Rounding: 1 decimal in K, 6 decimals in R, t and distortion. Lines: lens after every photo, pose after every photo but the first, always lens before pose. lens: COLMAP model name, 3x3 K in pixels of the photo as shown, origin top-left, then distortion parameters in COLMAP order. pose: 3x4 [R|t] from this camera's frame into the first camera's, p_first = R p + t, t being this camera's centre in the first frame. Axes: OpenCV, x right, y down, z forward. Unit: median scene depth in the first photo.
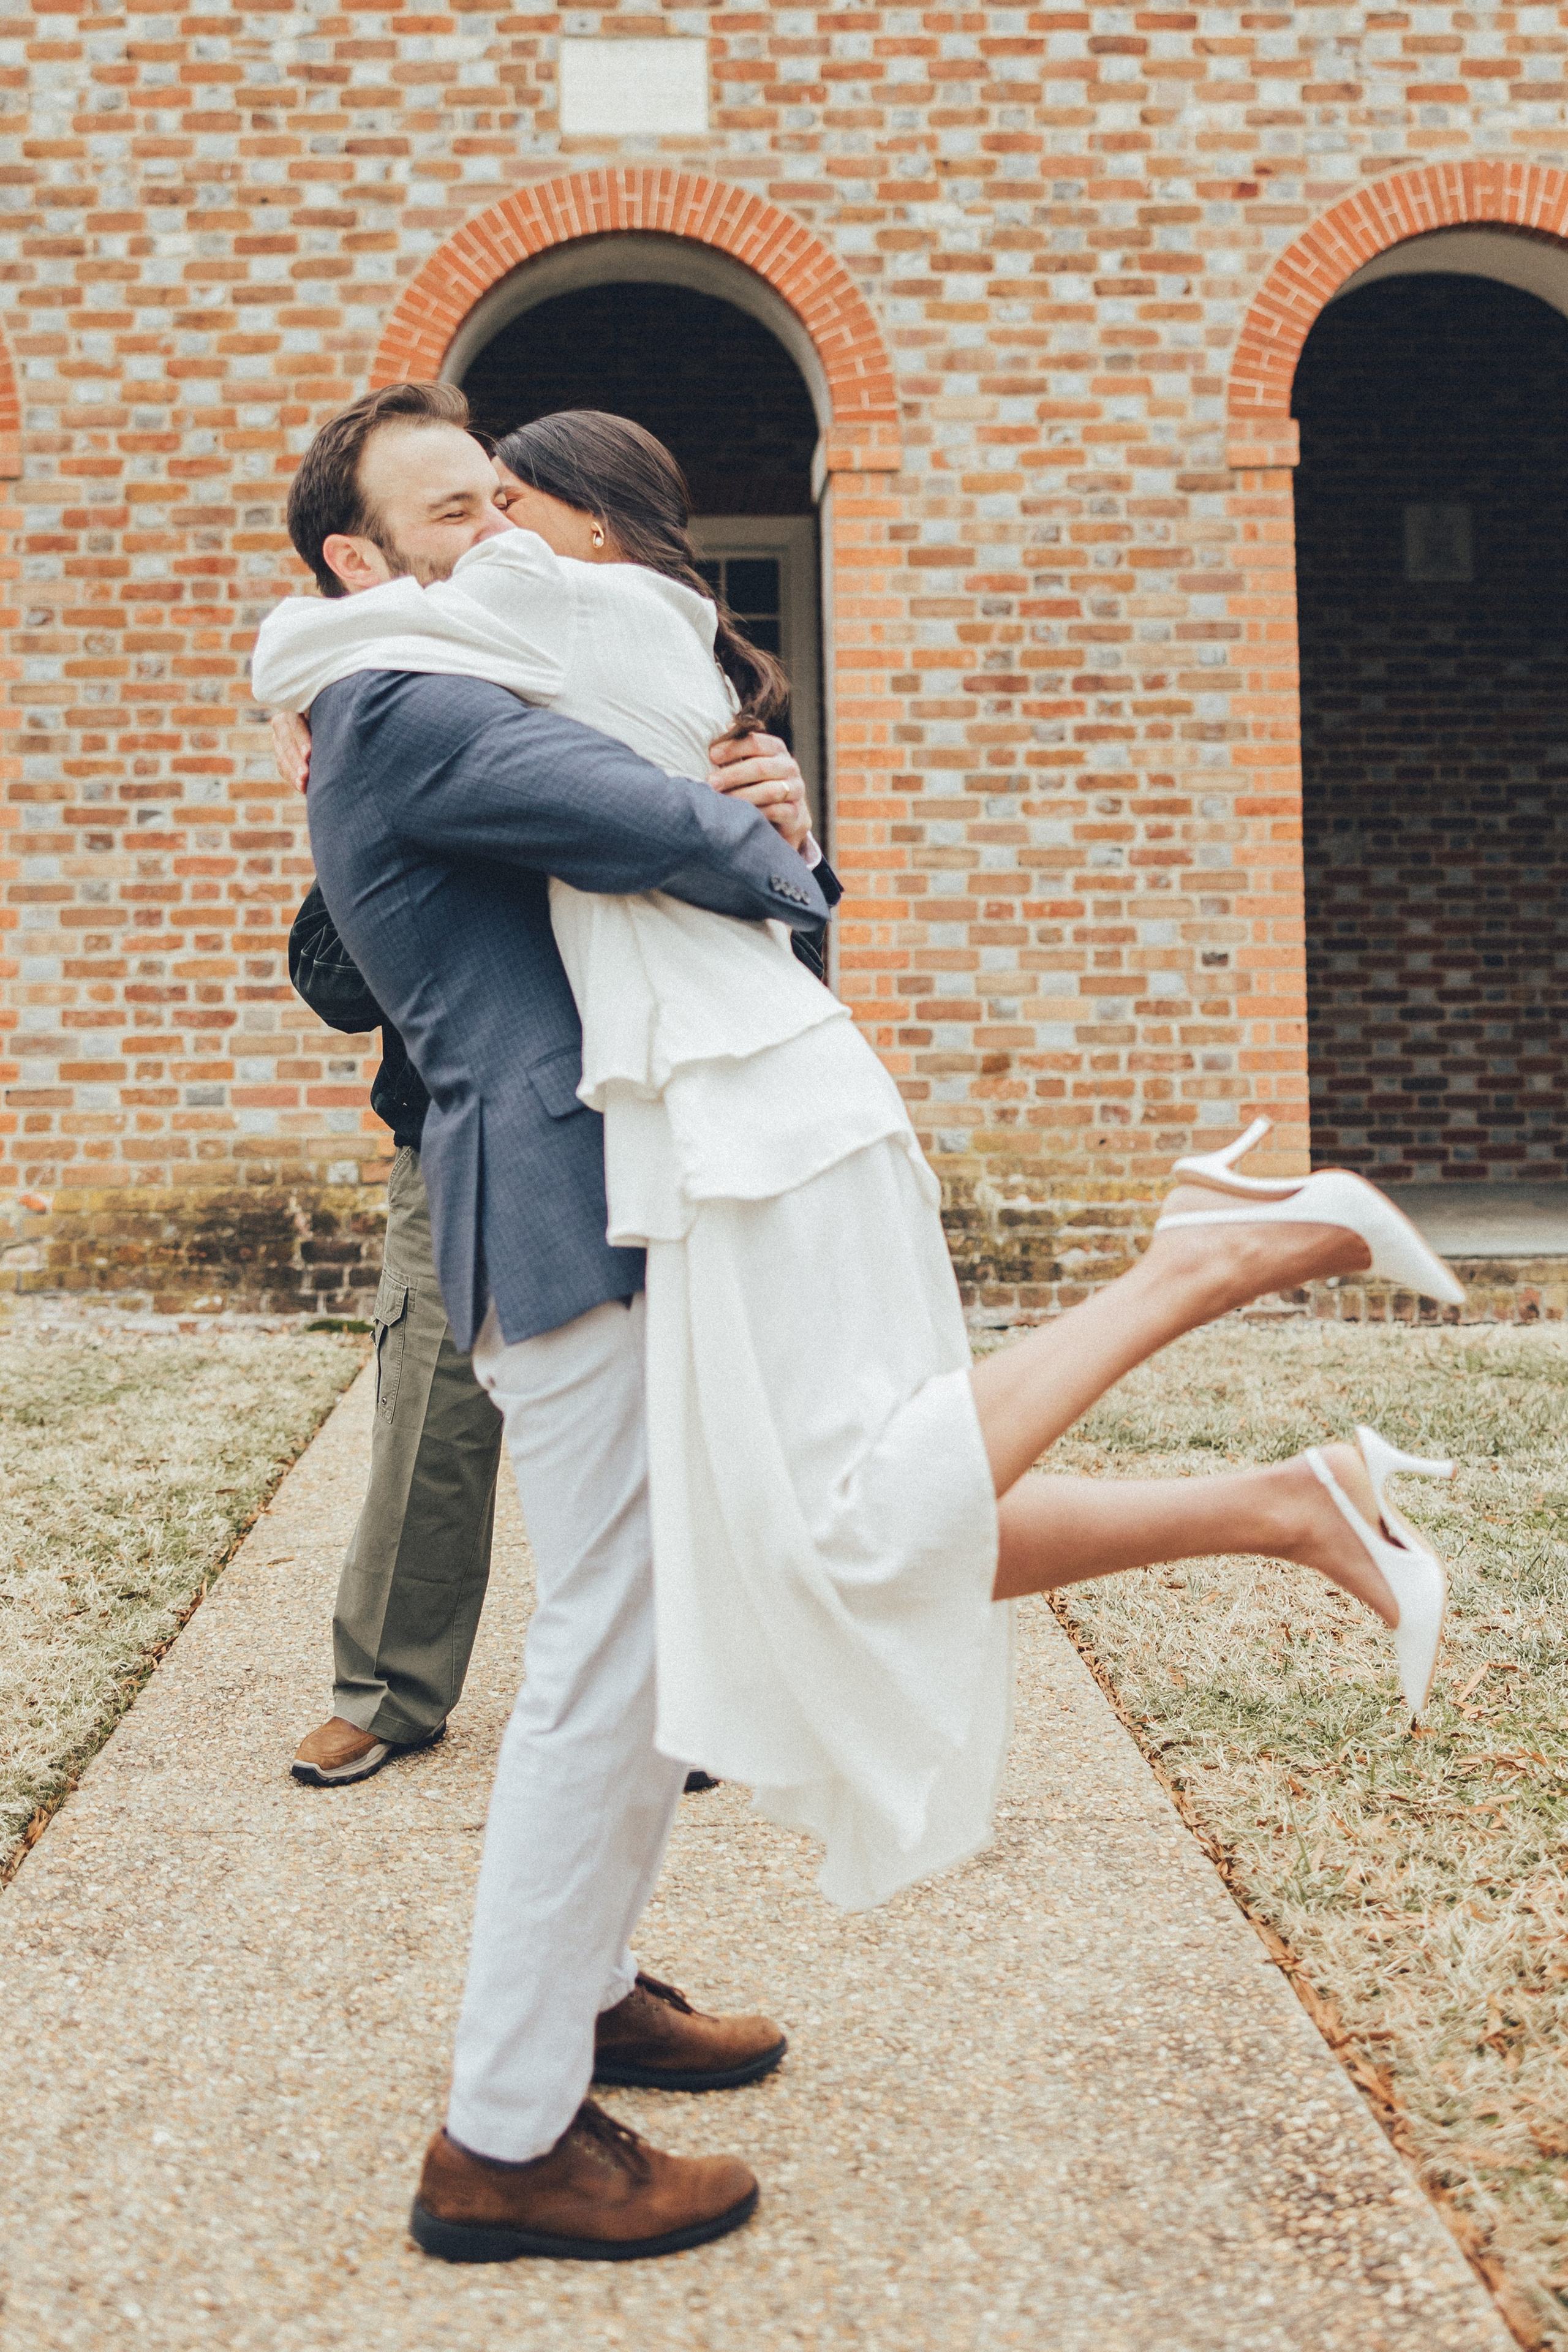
lens RADIAL K [[2227.7, 0, 837.6], [0, 2227.7, 1122.7], [0, 0, 1]] dist [-0.011322, 0.024211]
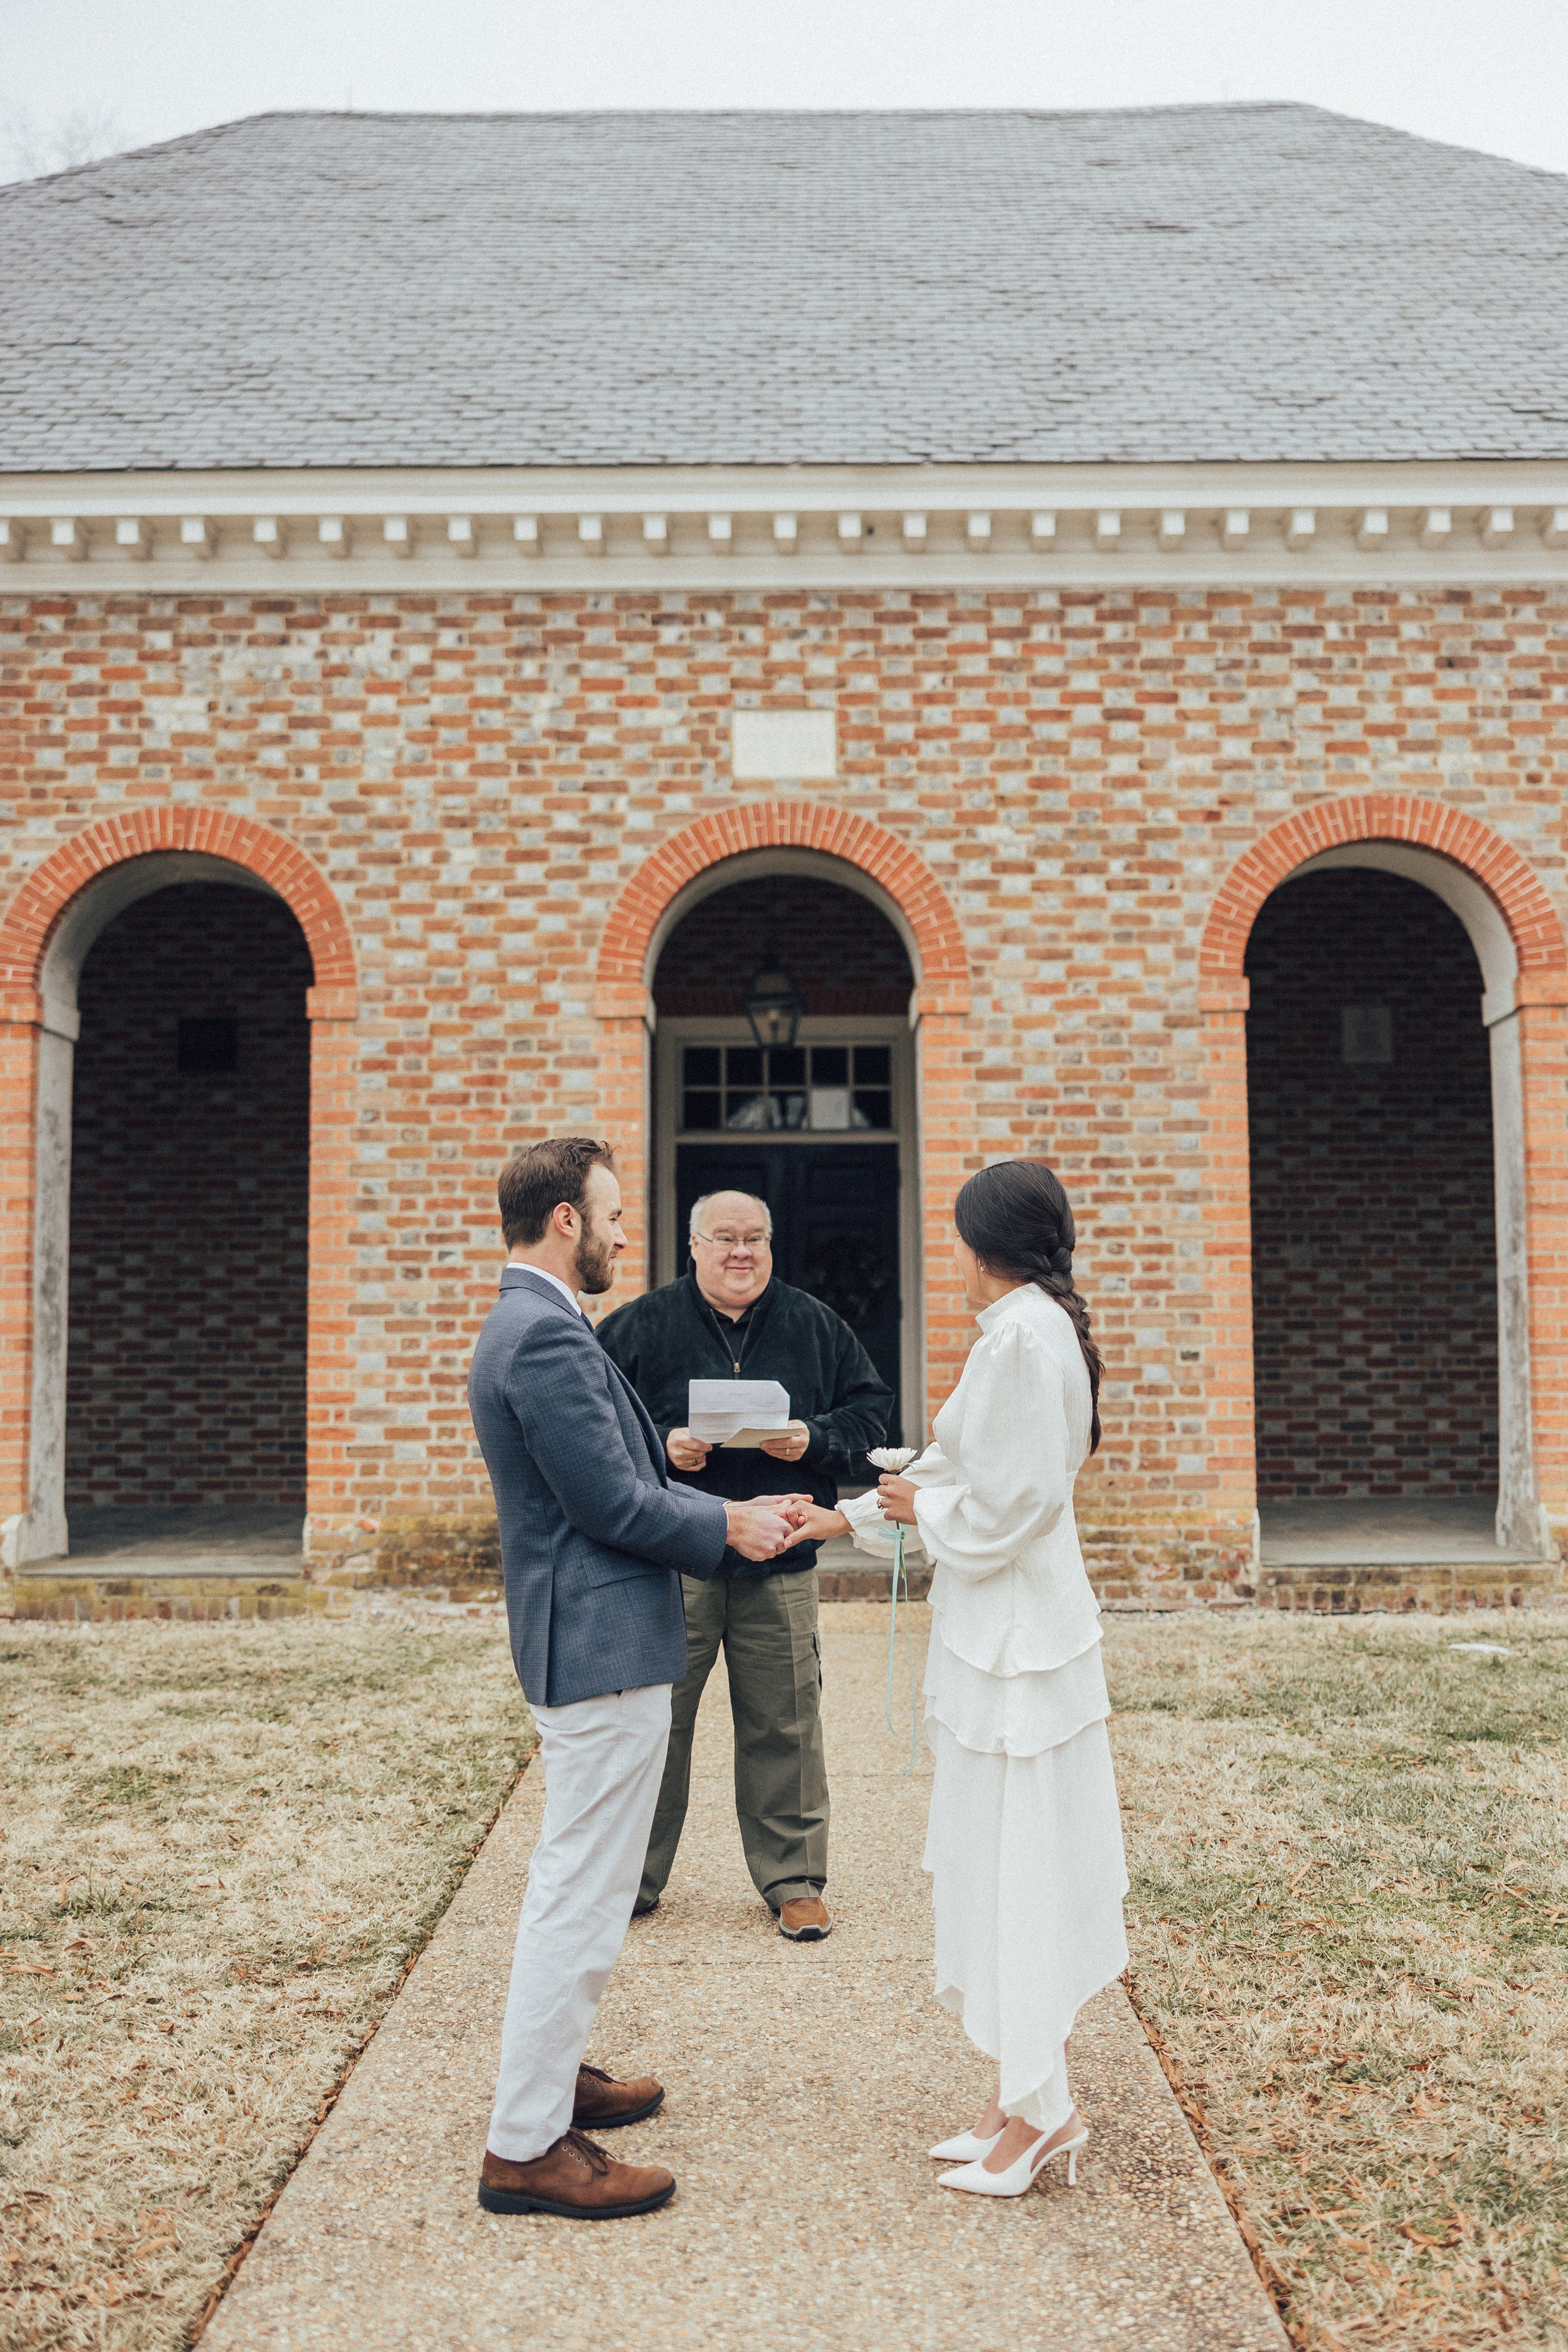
lens RADIAL K [[2227.7, 0, 991.8], [0, 2227.7, 1248.5], [0, 0, 1]] dist [-0.011322, 0.024211]
pose [[0.999924, 0.000039, -0.012308, 0.059761], [-0.000063, 0.999998, -0.001978, -0.139075], [0.012308, 0.001978, 0.999922, -0.429772]]
